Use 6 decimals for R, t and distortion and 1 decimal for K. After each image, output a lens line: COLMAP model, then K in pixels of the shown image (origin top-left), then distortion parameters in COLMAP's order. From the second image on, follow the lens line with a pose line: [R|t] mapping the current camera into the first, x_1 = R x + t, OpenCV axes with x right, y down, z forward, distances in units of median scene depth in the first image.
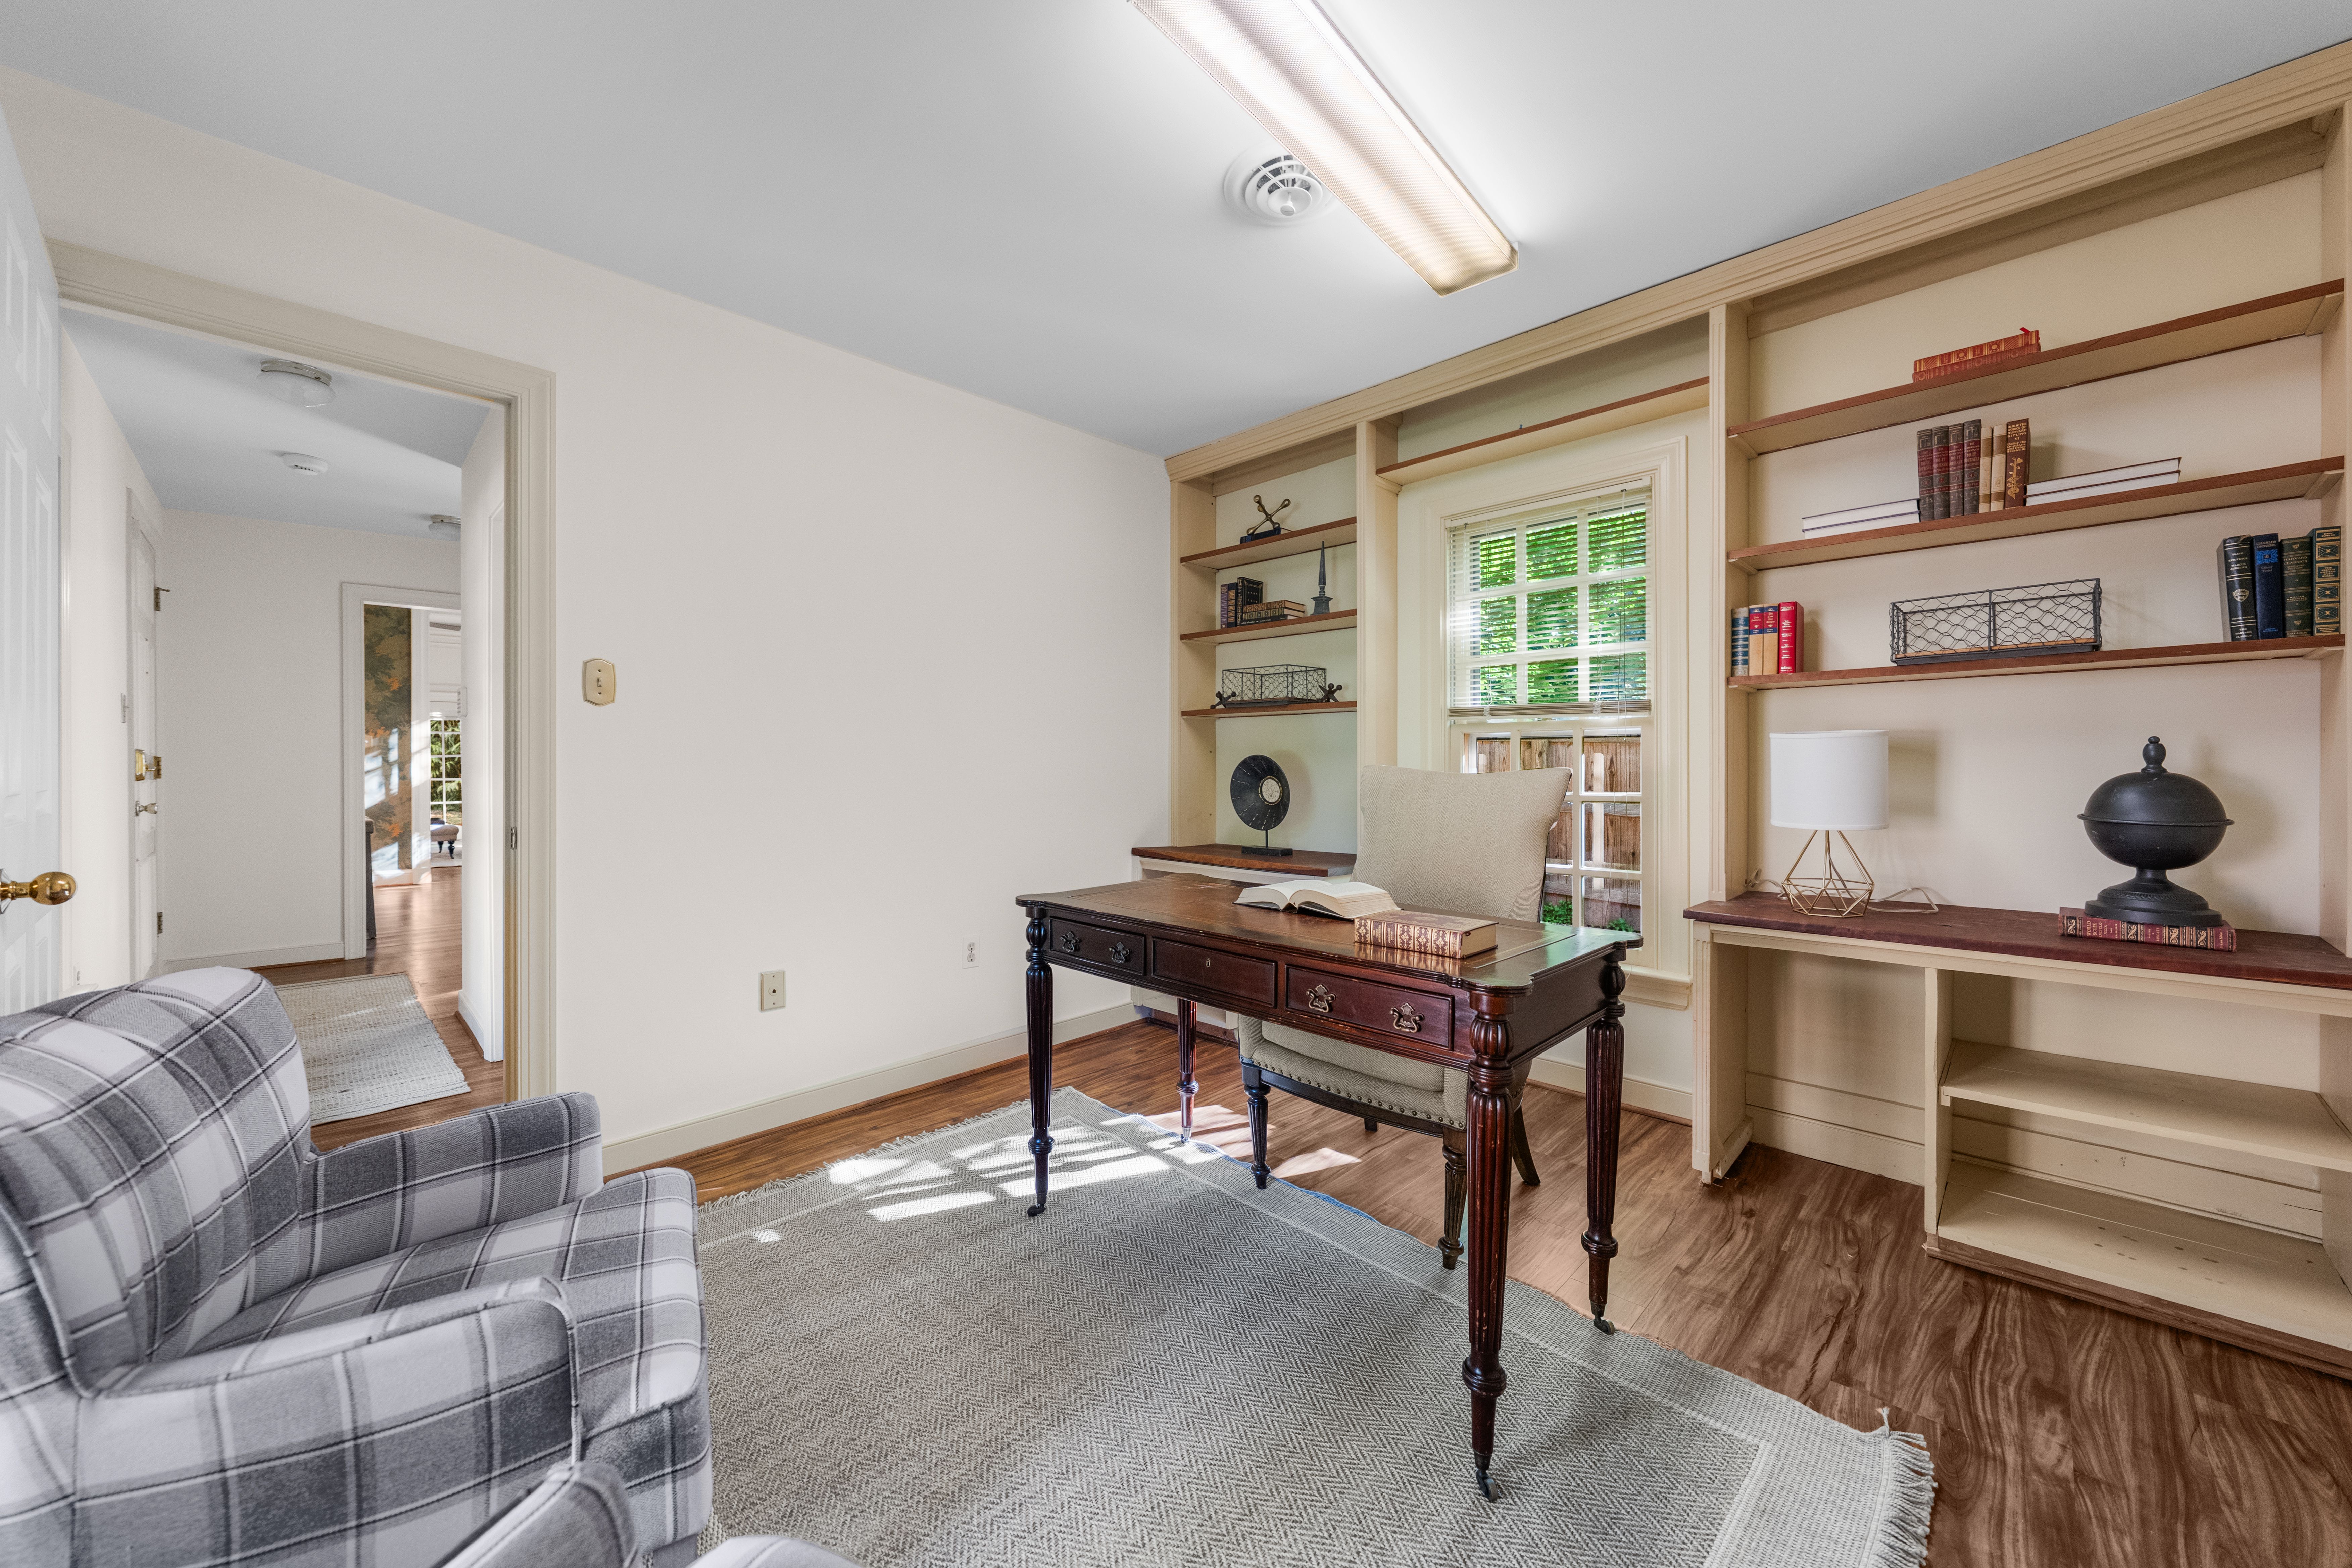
lens RADIAL K [[853.6, 0, 1160.4], [0, 853.6, 770.8], [0, 0, 1]] dist [-0.000356, -0.000025]
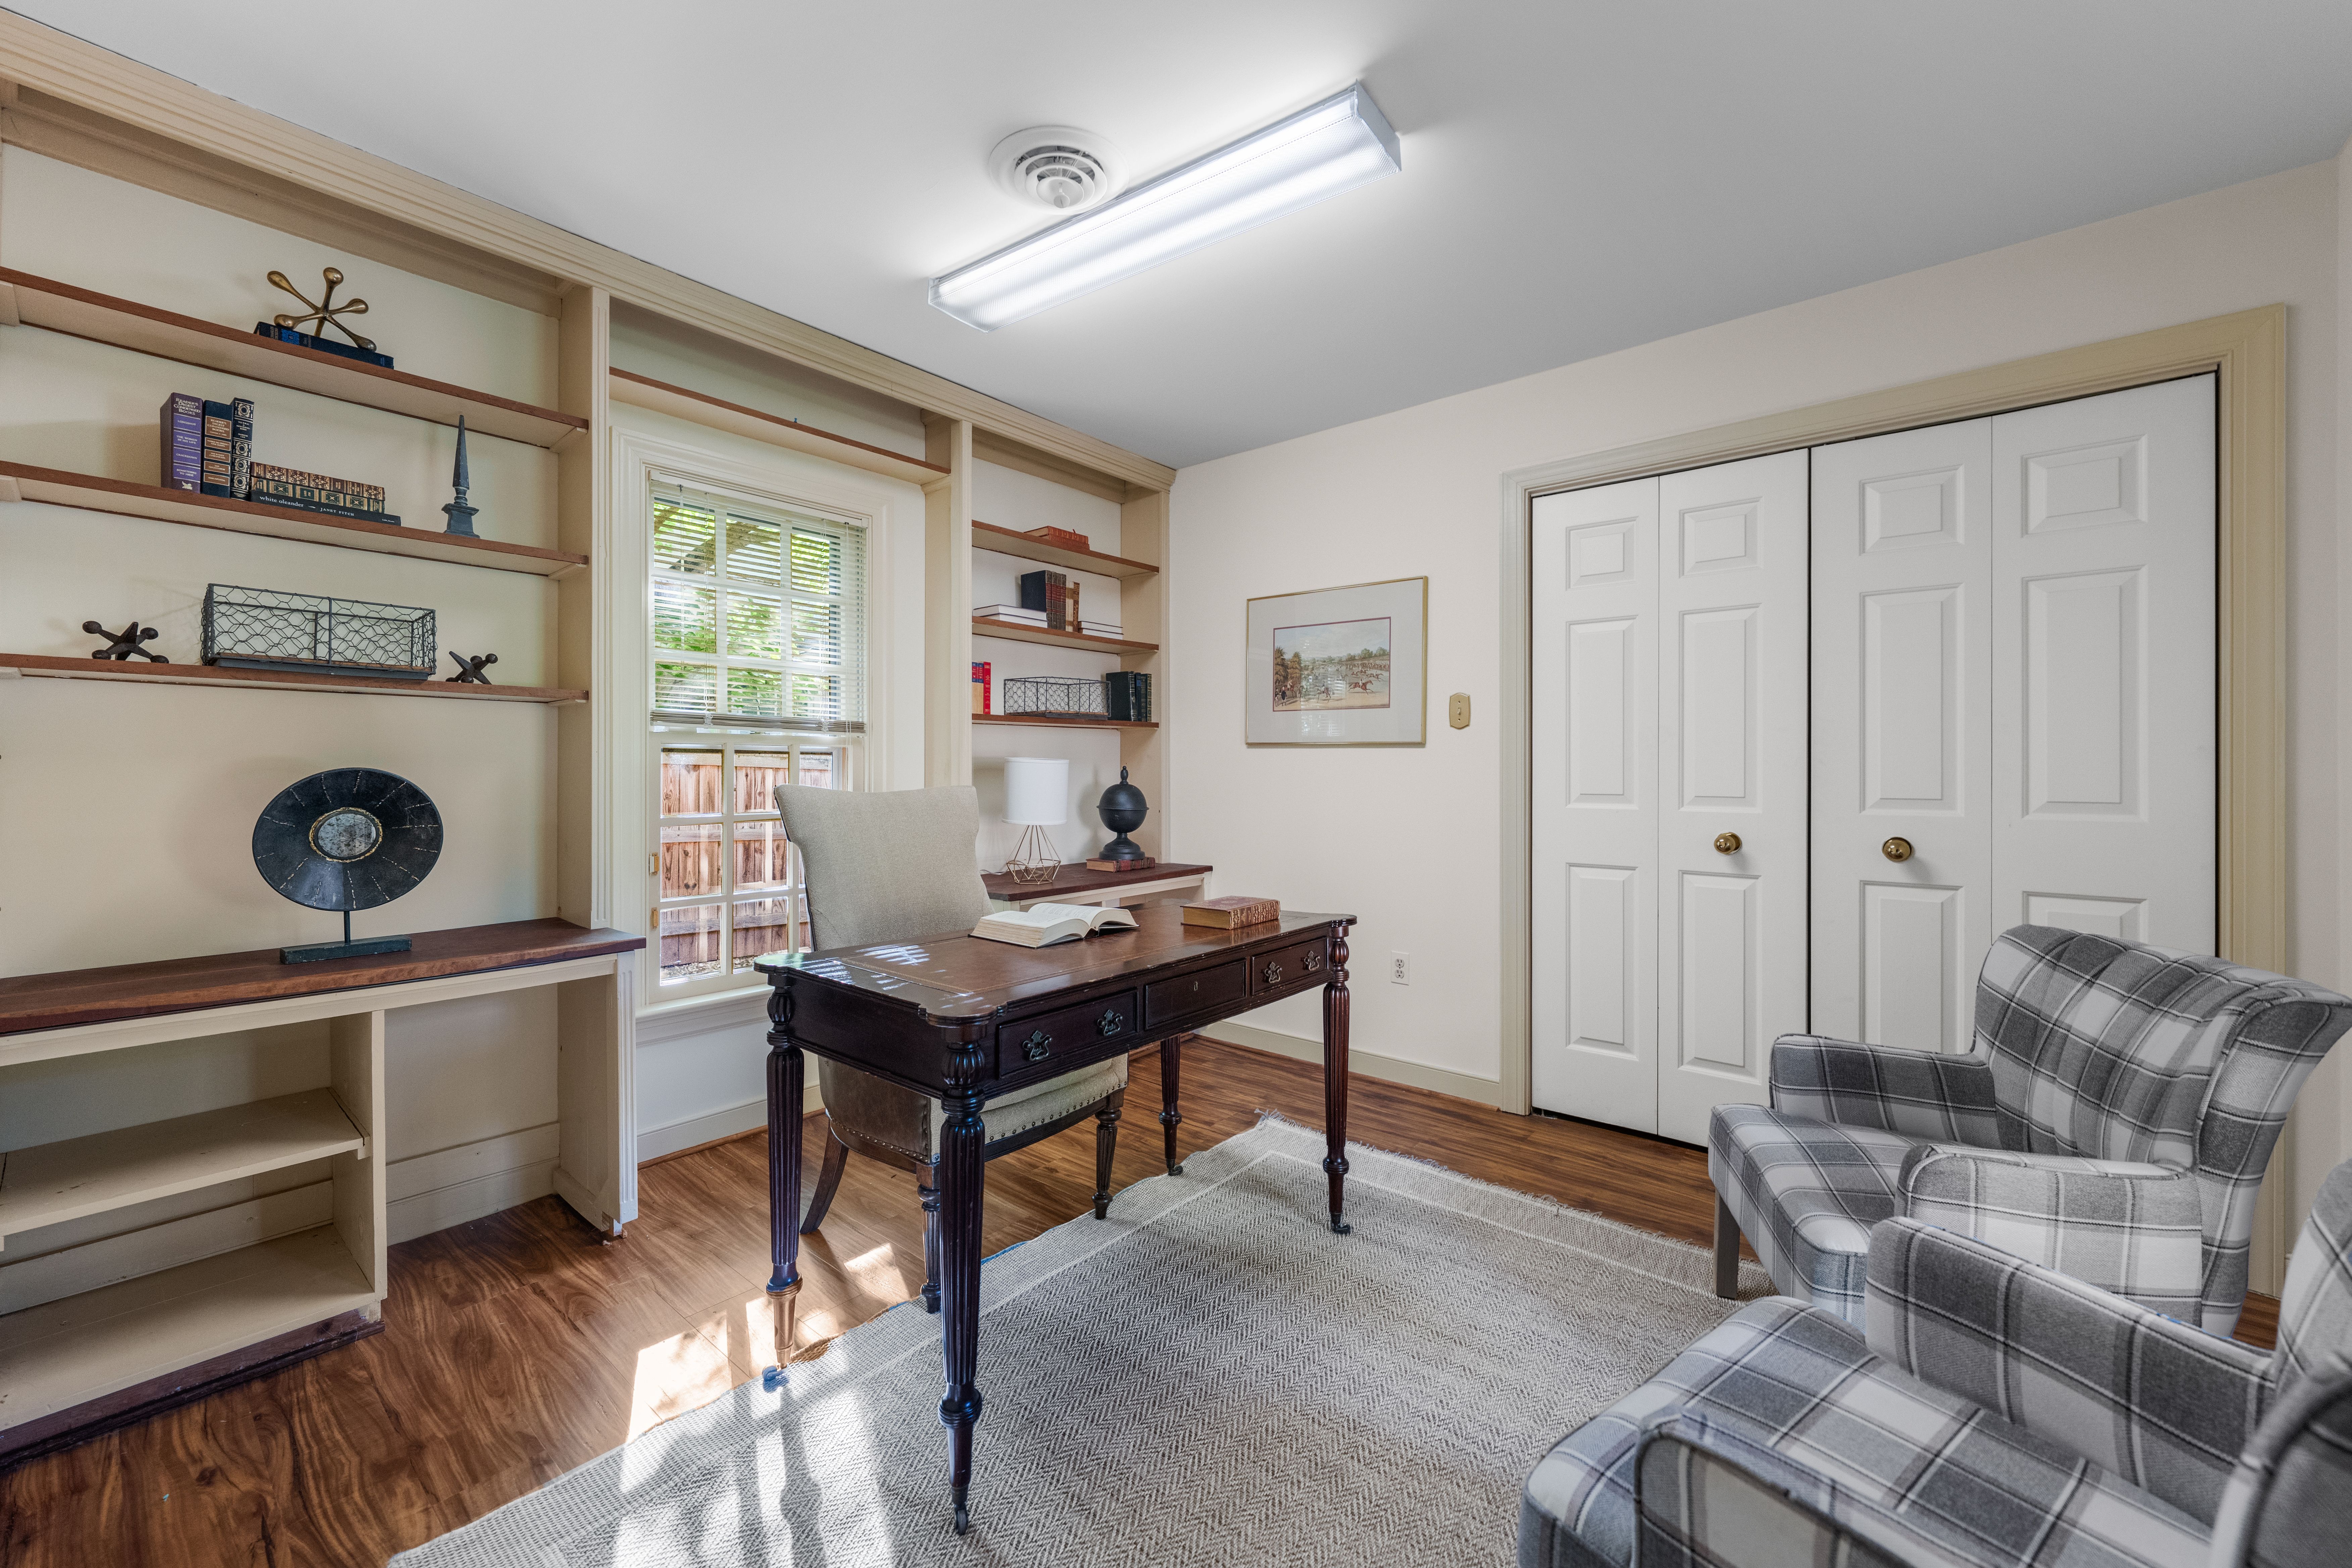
lens RADIAL K [[916.6, 0, 1163.8], [0, 916.6, 778.9], [0, 0, 1]] dist [-0.000366, 0.000164]
pose [[-0.084965, -0.004645, 0.996373, -0.770291], [0.007579, 0.999957, 0.005308, -0.017109], [-0.996355, 0.008002, -0.084926, 0.865636]]
